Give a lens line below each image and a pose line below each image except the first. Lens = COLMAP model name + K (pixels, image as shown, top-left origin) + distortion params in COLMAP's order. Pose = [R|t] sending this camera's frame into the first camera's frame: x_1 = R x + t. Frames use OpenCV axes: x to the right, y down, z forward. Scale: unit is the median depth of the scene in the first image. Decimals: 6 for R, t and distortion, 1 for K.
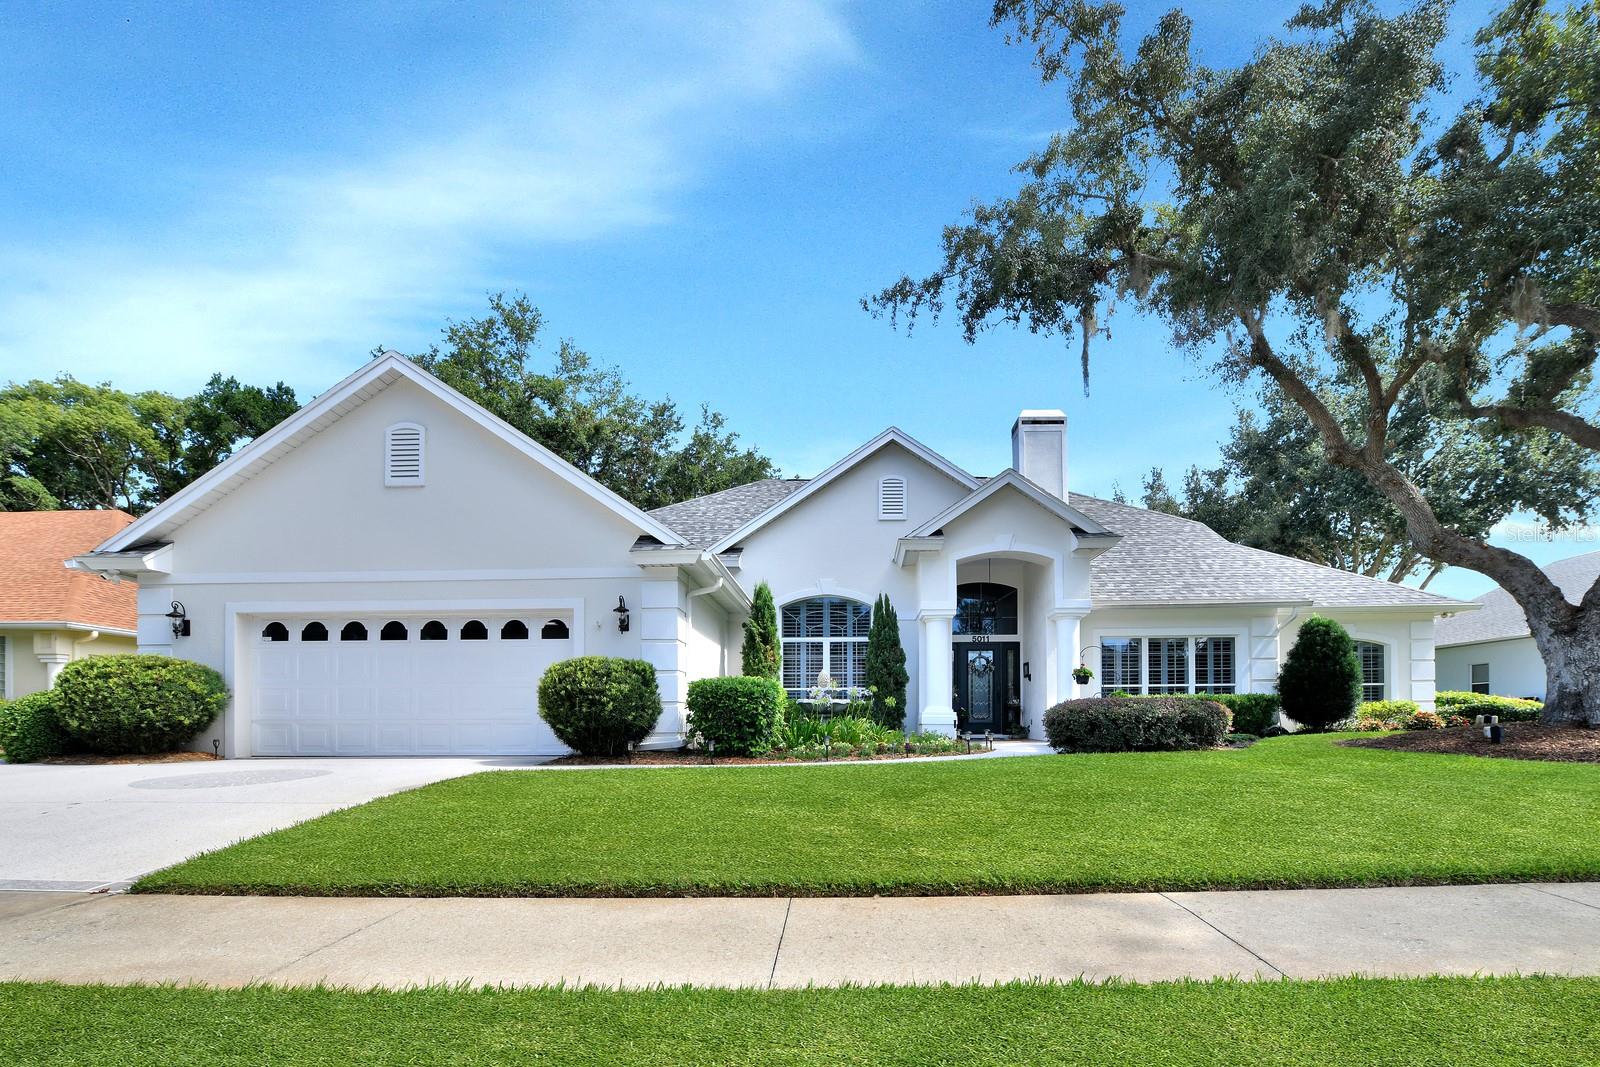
lens RADIAL K [[691.7, 0, 764.1], [0, 691.7, 723.6], [0, 0, 1]] dist [-0.014920, -0.000193]
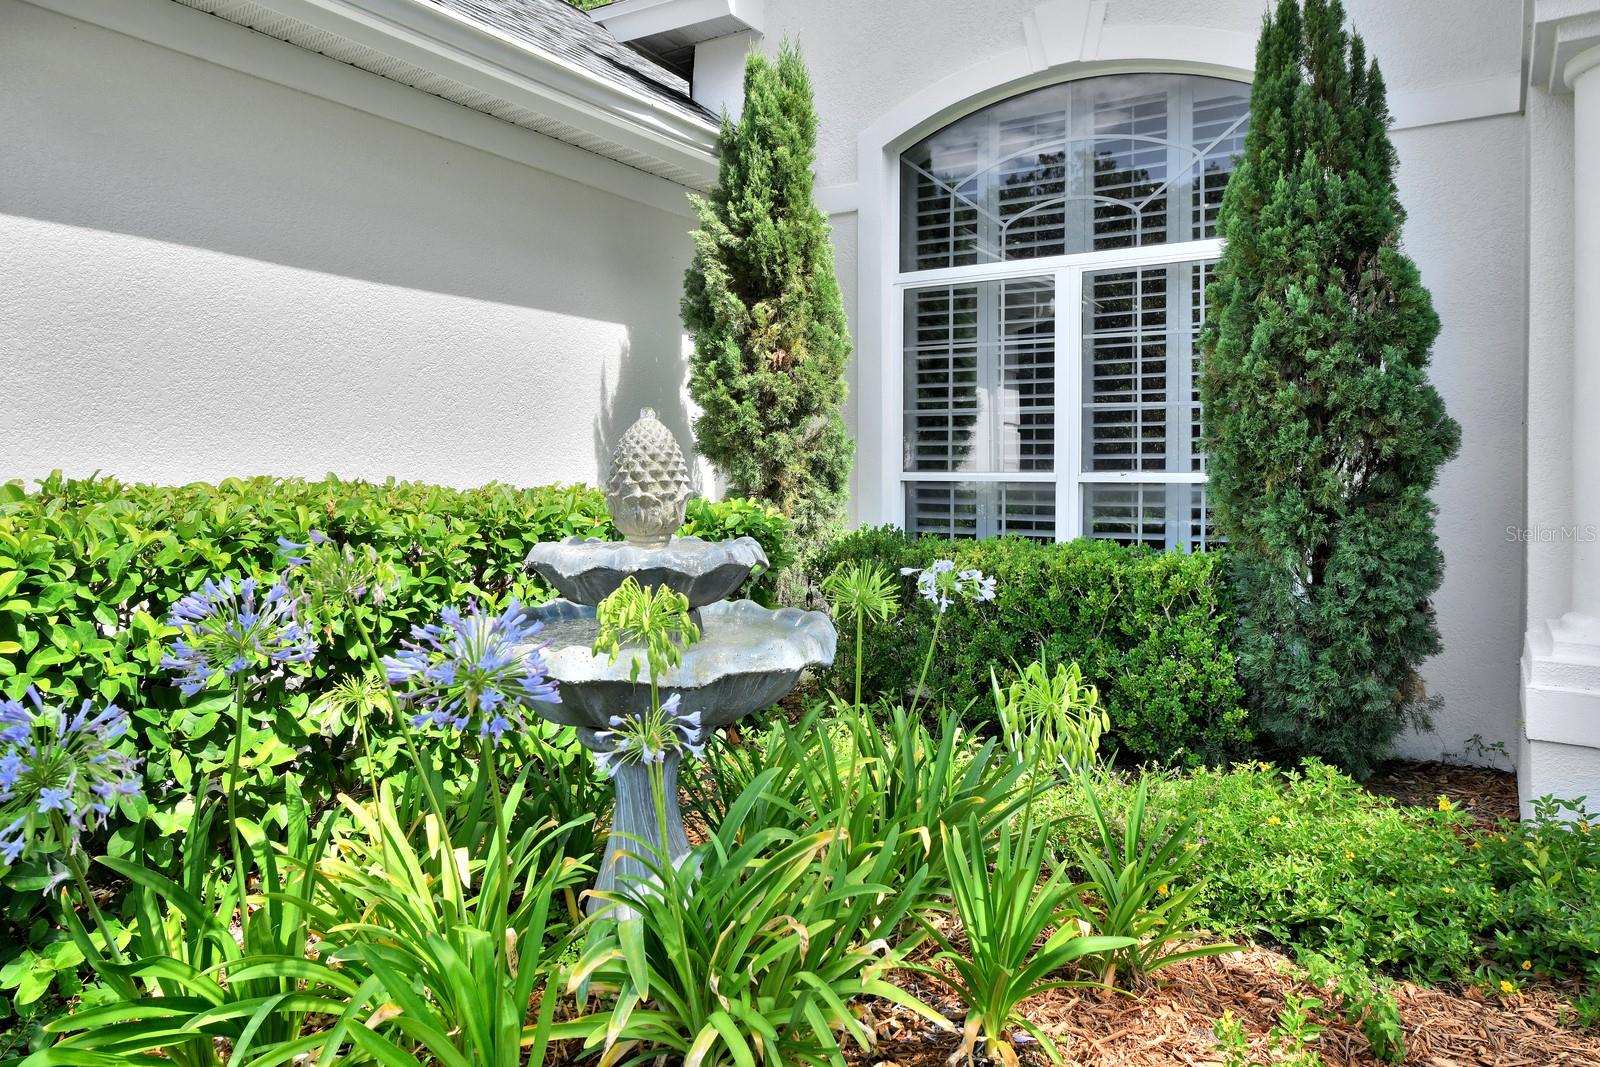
lens RADIAL K [[1080.1, 0, 793.4], [0, 1080.1, 486.3], [0, 0, 1]] dist [0.004860, 0.002313]
pose [[0.900939, 0.006112, -0.433903, 0.176237], [0.000049, 0.999899, 0.014187, -0.055641], [0.433946, -0.012803, 0.900848, 0.677316]]
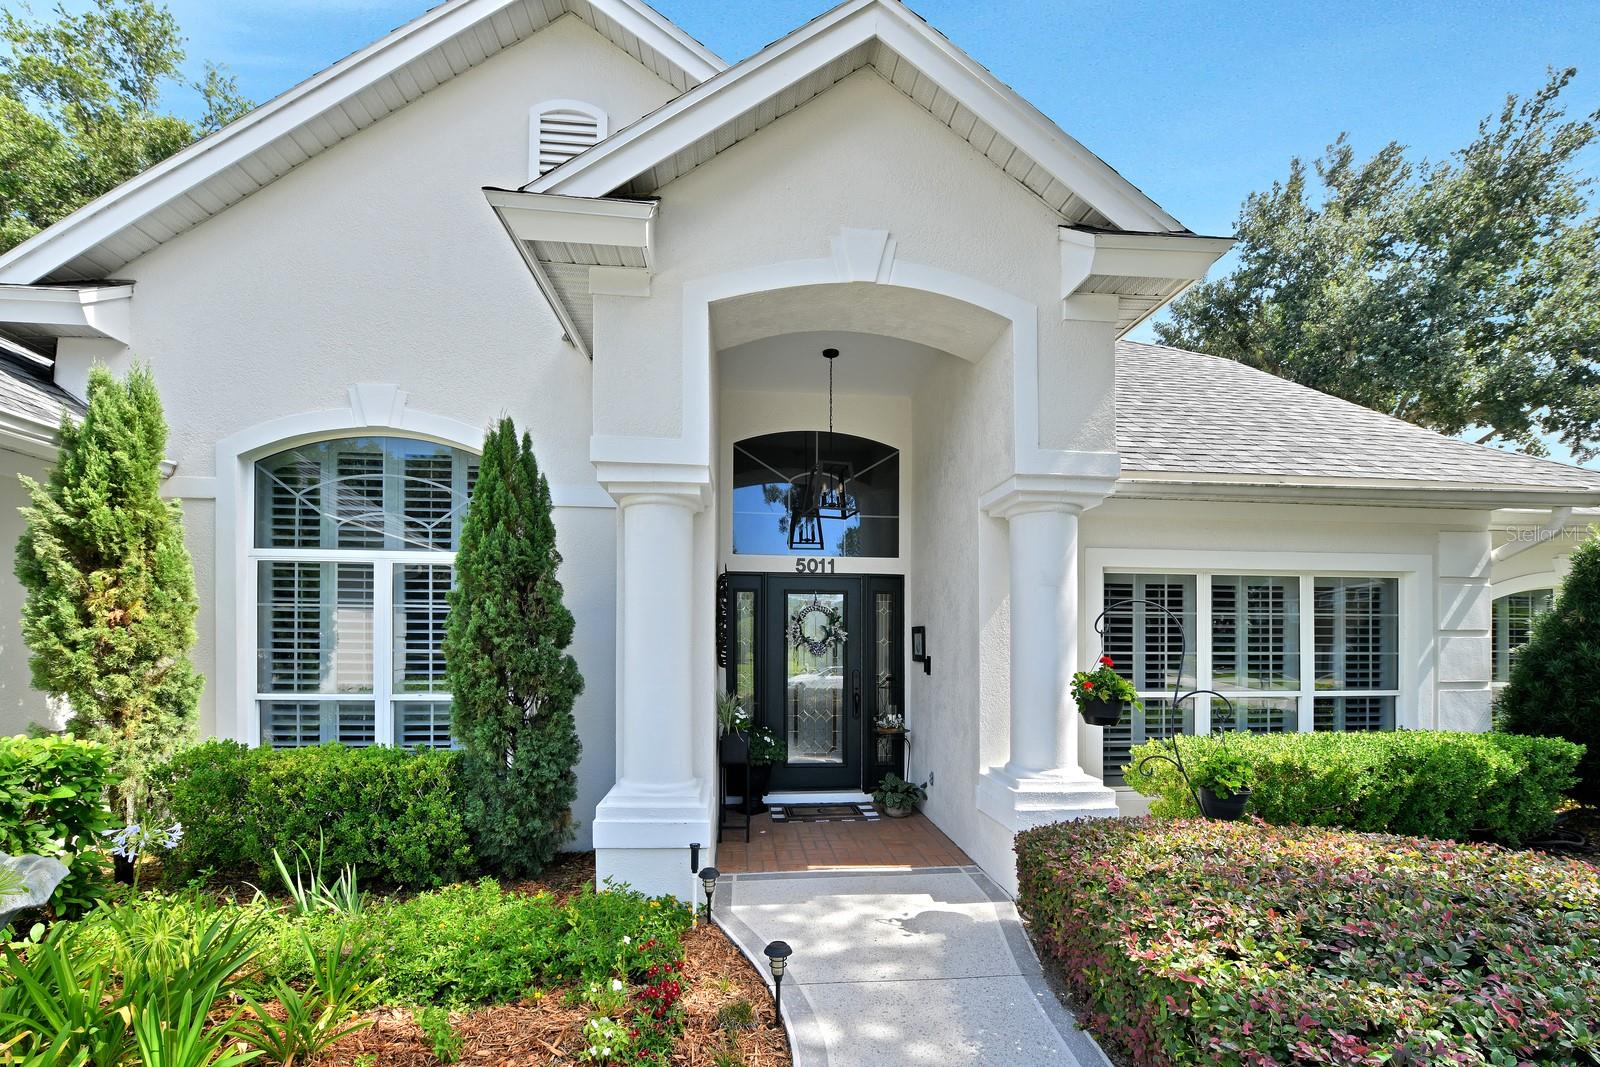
lens RADIAL K [[691.7, 0, 796.3], [0, 691.7, 651.5], [0, 0, 1]] dist [-0.014920, -0.000193]
pose [[0.978038, 0.001220, 0.208422, 0.238504], [-0.003402, 0.999943, 0.010109, -0.082671], [-0.208398, -0.010596, 0.977987, 0.656416]]
